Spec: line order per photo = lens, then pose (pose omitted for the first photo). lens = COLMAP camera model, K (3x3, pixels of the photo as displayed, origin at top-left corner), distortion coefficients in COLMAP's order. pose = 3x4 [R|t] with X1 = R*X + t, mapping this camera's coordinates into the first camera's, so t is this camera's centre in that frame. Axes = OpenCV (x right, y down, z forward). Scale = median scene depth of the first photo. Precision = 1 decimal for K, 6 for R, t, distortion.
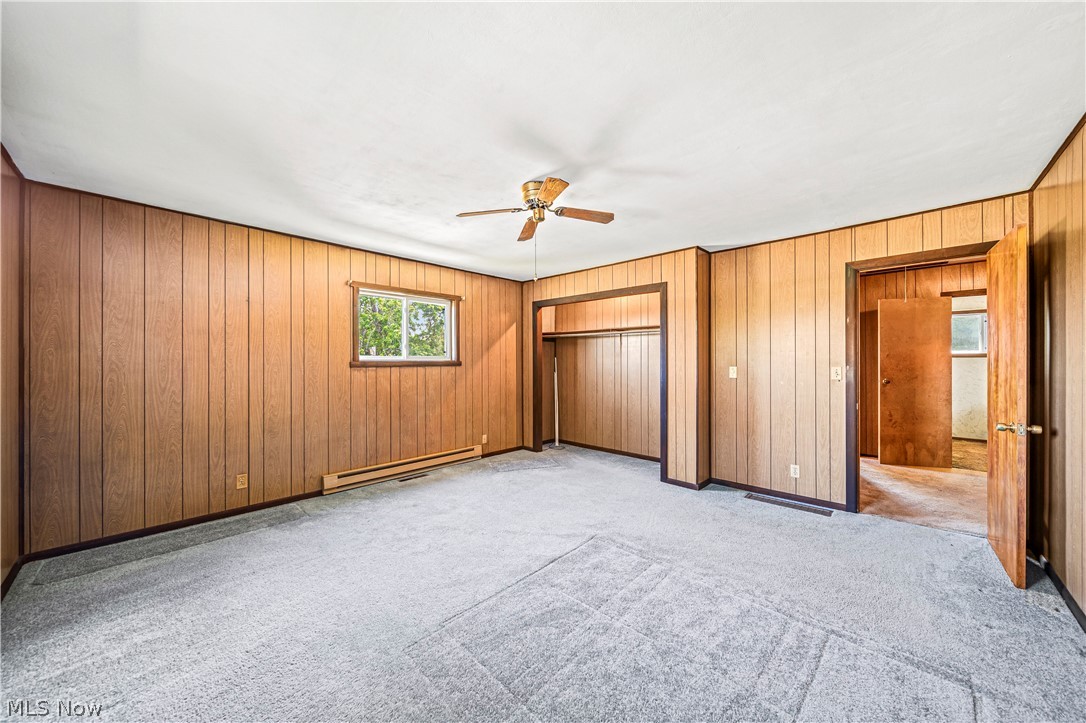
lens RADIAL K [[379.7, 0, 541.7], [0, 379.7, 360.8], [0, 0, 1]] dist [-0.001051, -0.000717]
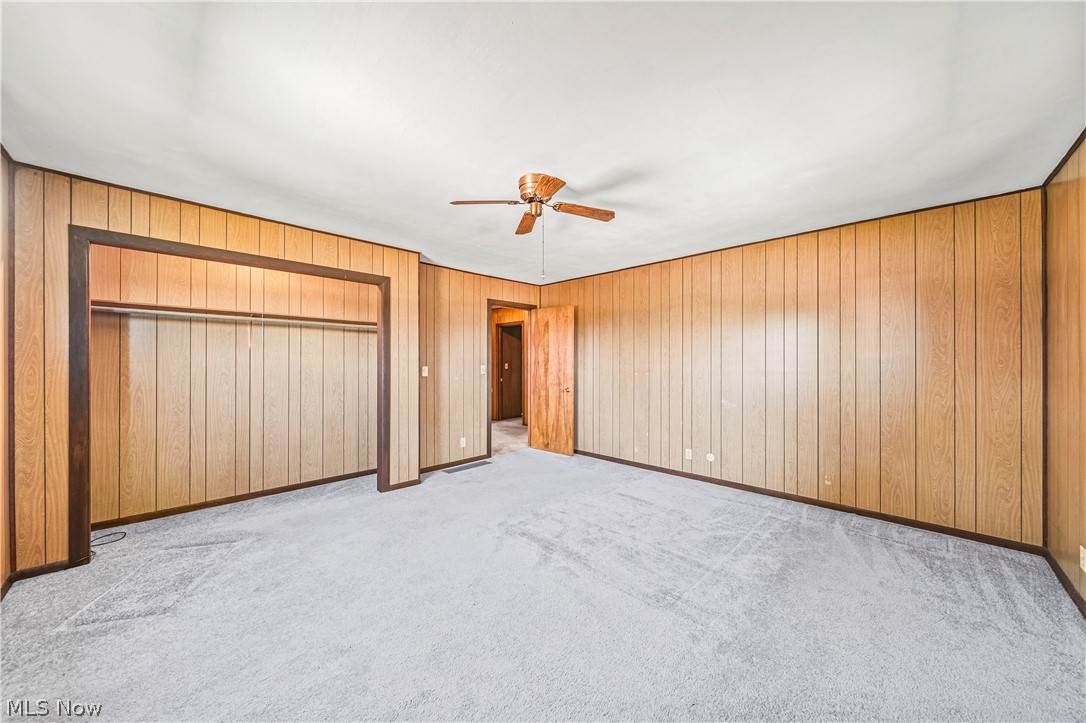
lens RADIAL K [[379.7, 0, 547.9], [0, 379.7, 359.3], [0, 0, 1]] dist [-0.001051, -0.000717]
pose [[0.010124, 0.004354, 0.999939, -0.614907], [-0.004353, 0.999981, -0.004310, -0.002665], [-0.999939, -0.004309, 0.010142, 0.602755]]
